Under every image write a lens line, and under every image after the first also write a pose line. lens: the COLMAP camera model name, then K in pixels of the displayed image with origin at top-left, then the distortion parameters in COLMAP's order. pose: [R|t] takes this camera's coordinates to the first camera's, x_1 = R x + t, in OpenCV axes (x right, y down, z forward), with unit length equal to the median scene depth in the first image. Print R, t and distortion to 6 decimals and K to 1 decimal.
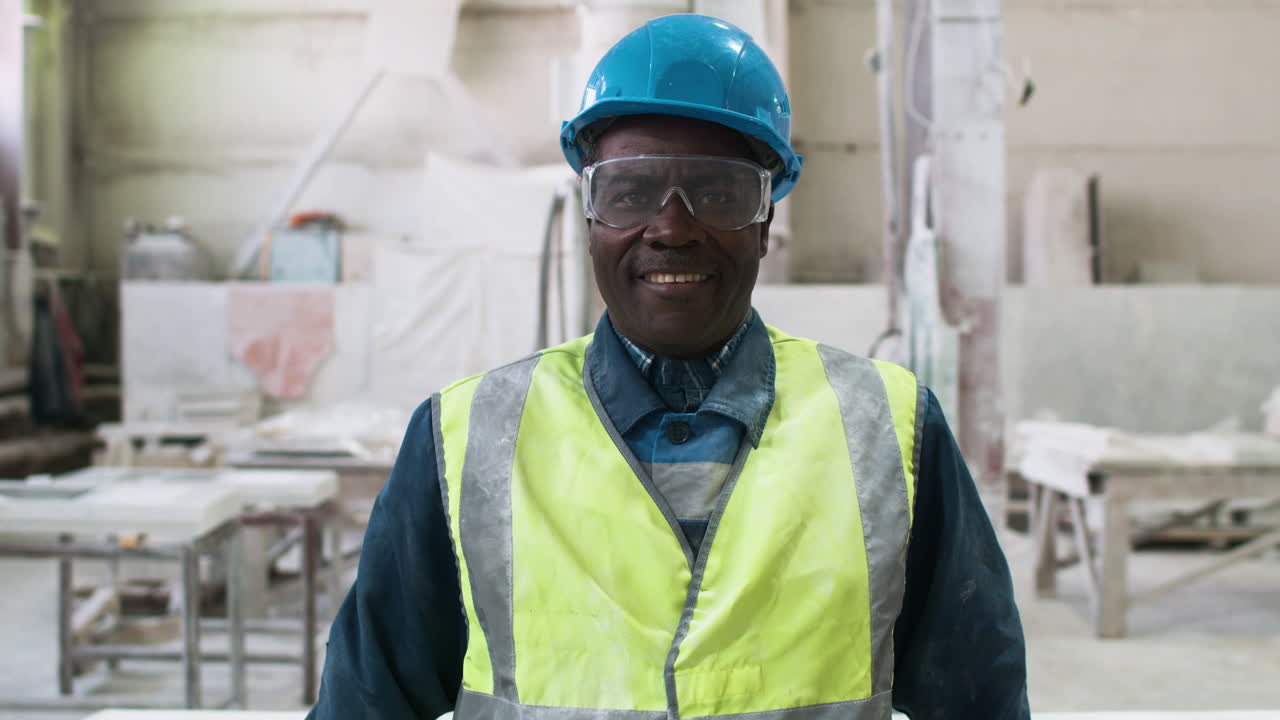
lens RADIAL K [[1546.1, 0, 625.7], [0, 1546.1, 359.6], [0, 0, 1]] dist [0.023907, -0.001068]
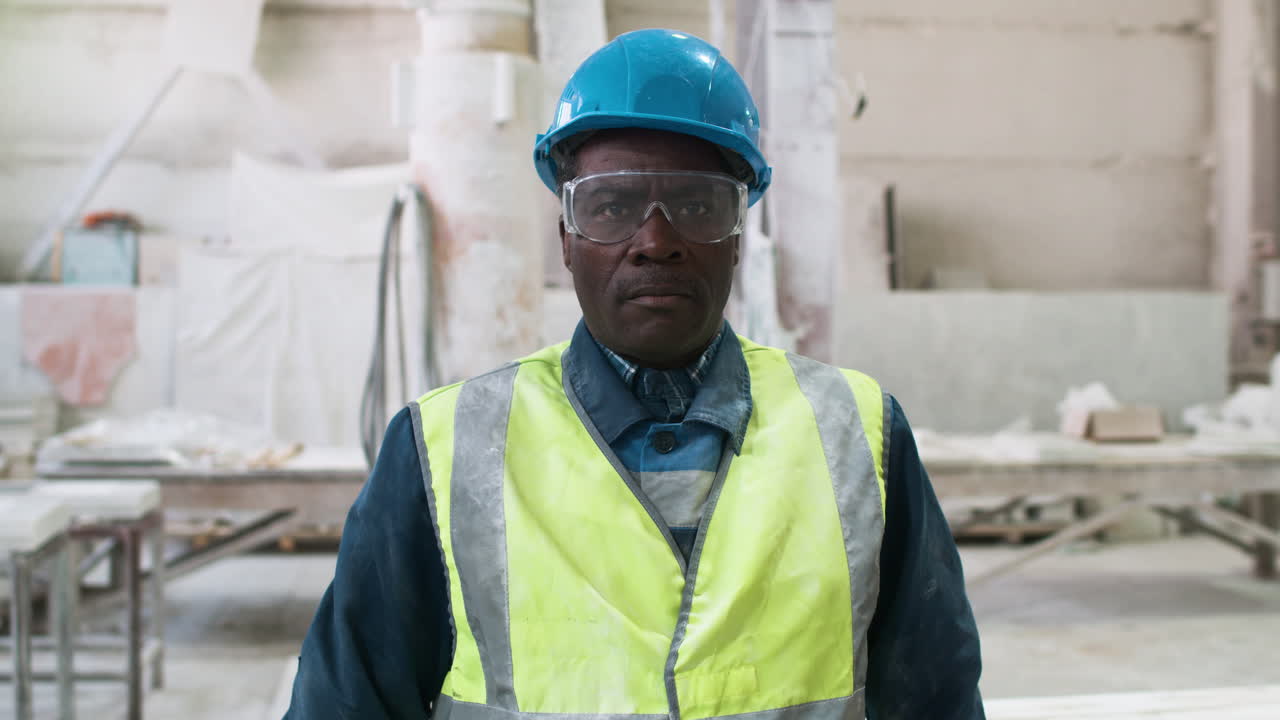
lens RADIAL K [[1546.1, 0, 625.7], [0, 1546.1, 359.6], [0, 0, 1]] dist [0.023907, -0.001068]
pose [[0.990668, -0.002252, 0.136275, -0.062052], [0.002565, 0.999994, -0.002125, -0.002023], [-0.136270, 0.002455, 0.990669, -0.003588]]
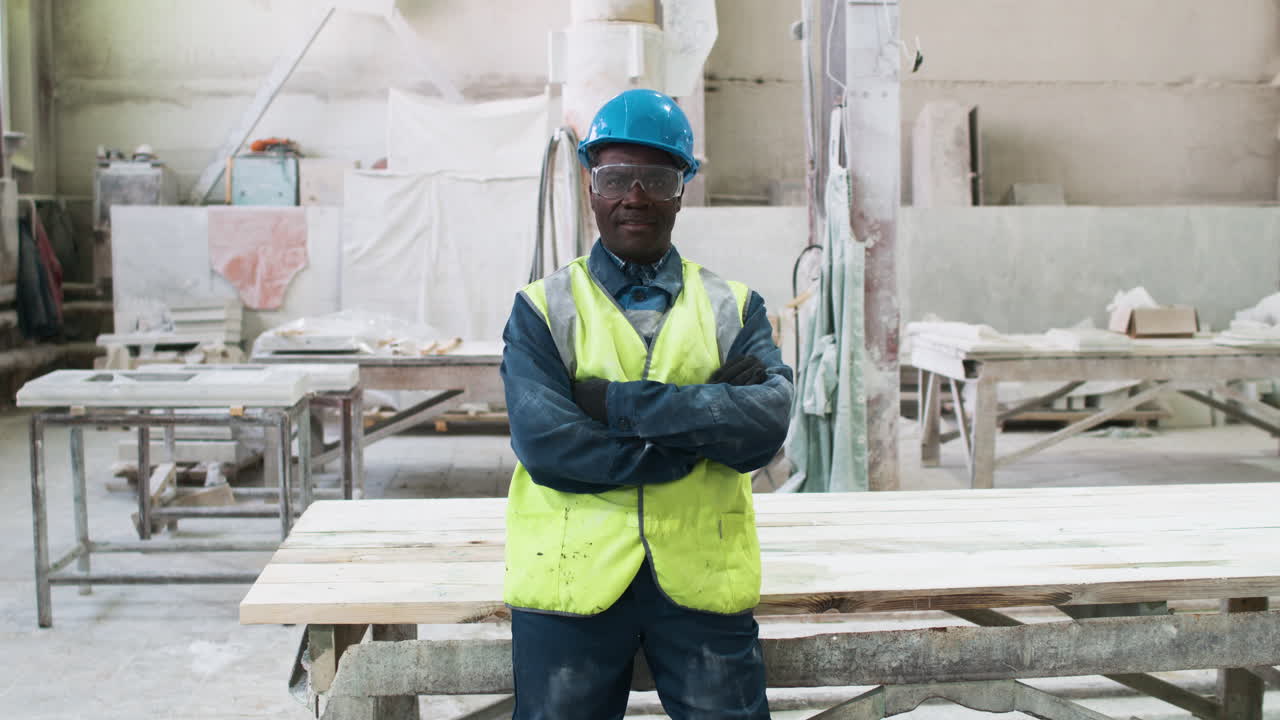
lens RADIAL K [[1546.1, 0, 625.7], [0, 1546.1, 359.6], [0, 0, 1]] dist [0.023907, -0.001068]
pose [[0.997590, -0.009580, 0.068714, -0.129619], [0.005892, 0.998541, 0.053668, 0.010338], [-0.069128, -0.053134, 0.996192, -0.488785]]
